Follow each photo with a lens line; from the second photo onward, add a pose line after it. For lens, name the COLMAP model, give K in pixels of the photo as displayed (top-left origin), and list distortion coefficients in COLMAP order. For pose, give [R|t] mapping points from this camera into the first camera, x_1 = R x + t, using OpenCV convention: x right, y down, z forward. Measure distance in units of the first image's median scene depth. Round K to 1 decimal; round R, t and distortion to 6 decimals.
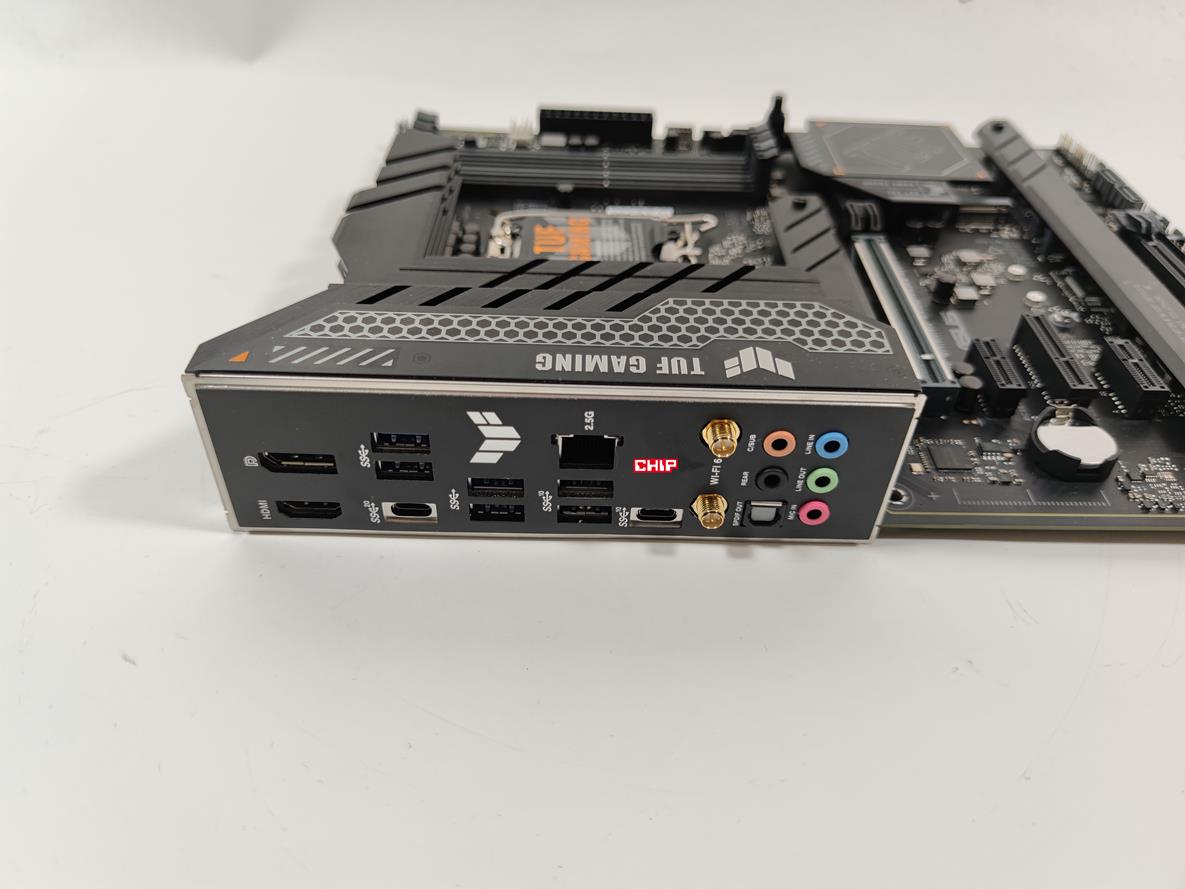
lens RADIAL K [[887.8, 0, 586.7], [0, 887.8, 446.2], [0, 0, 1]] dist [-0.006827, -0.033966]
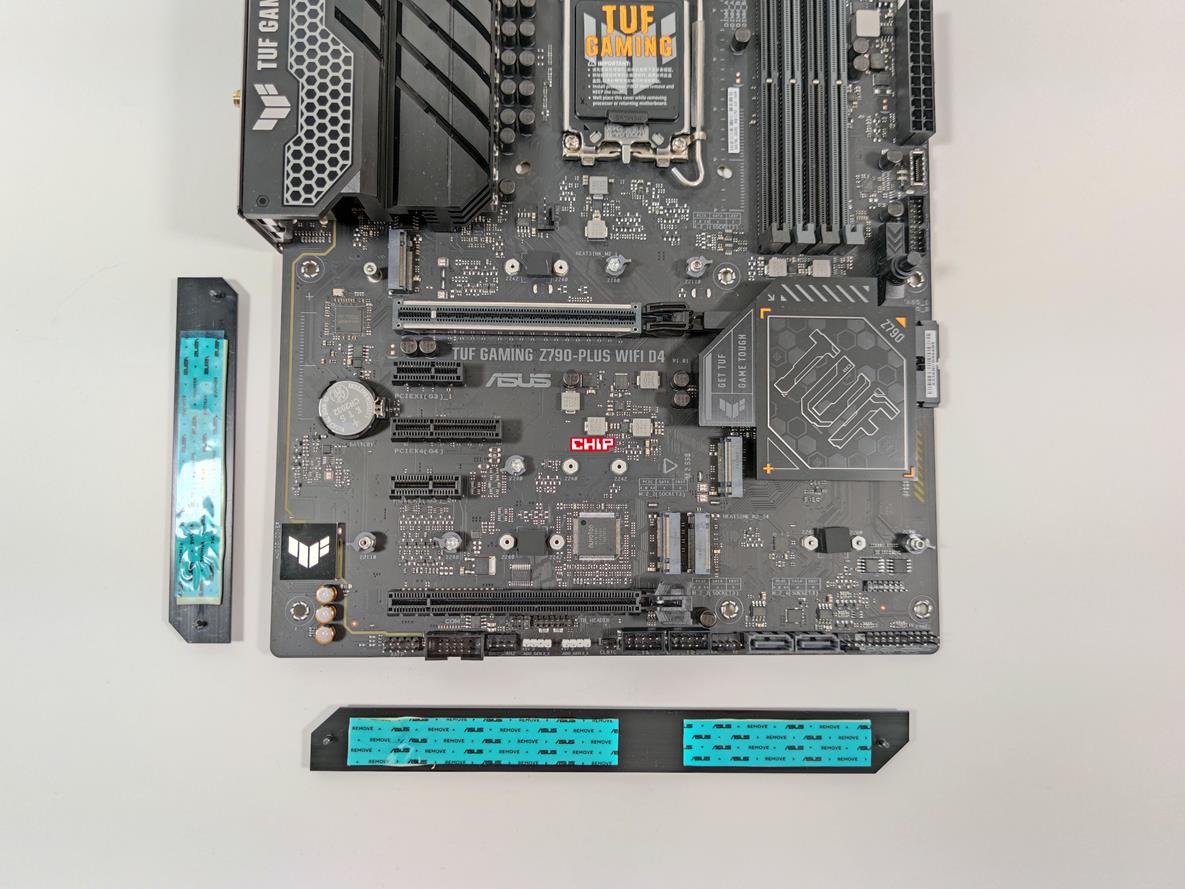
lens RADIAL K [[853.7, 0, 585.7], [0, 853.7, 444.1], [0, 0, 1]] dist [0.010698, -0.060337]
pose [[0.006616, 0.997323, -0.072827, 0.823139], [-0.693766, 0.057028, 0.717939, -1.376509], [0.720170, 0.045776, 0.692286, 0.430971]]
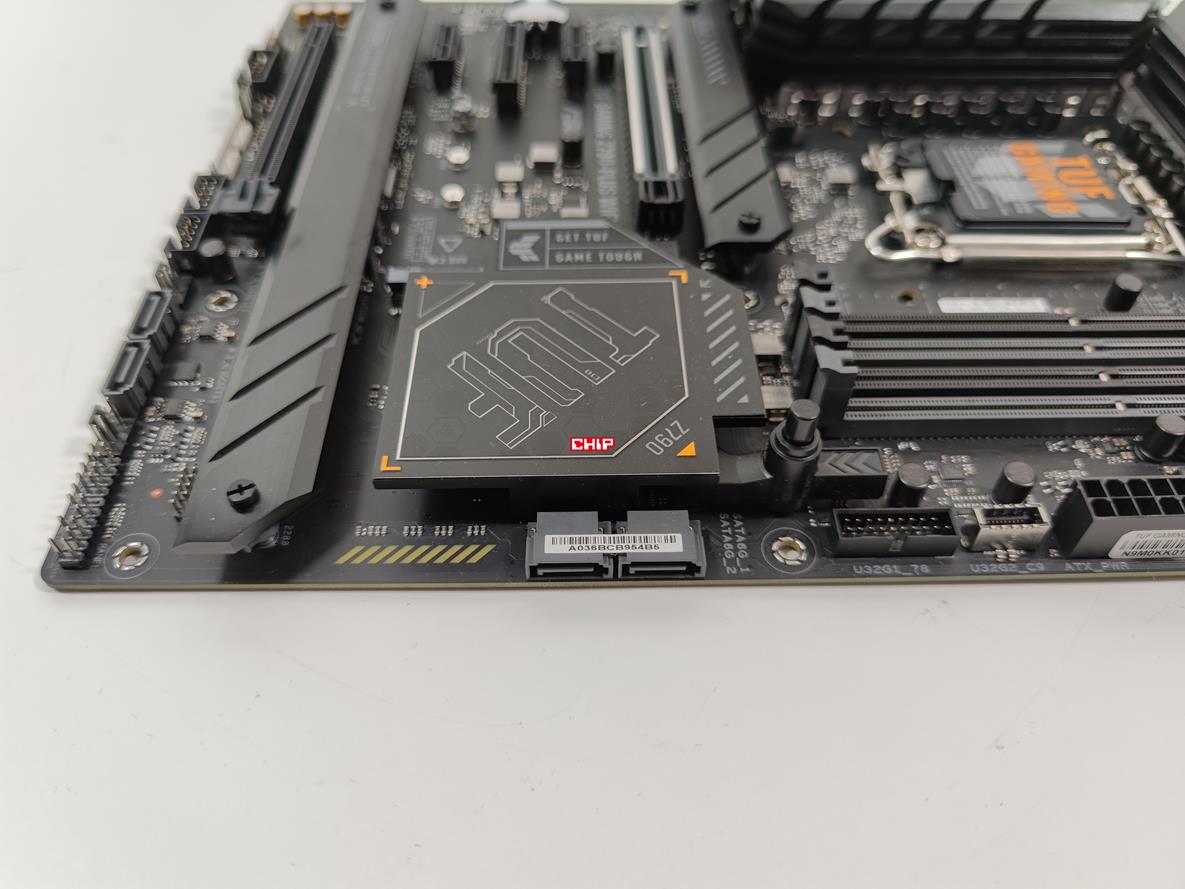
lens RADIAL K [[909.8, 0, 572.7], [0, 909.8, 447.4], [0, 0, 1]] dist [-0.036340, -0.007749]
pose [[-0.999796, 0.001947, -0.020126, 0.619605], [-0.020145, -0.009870, 0.999748, -1.509435], [0.001748, 0.999949, 0.009907, 1.866529]]
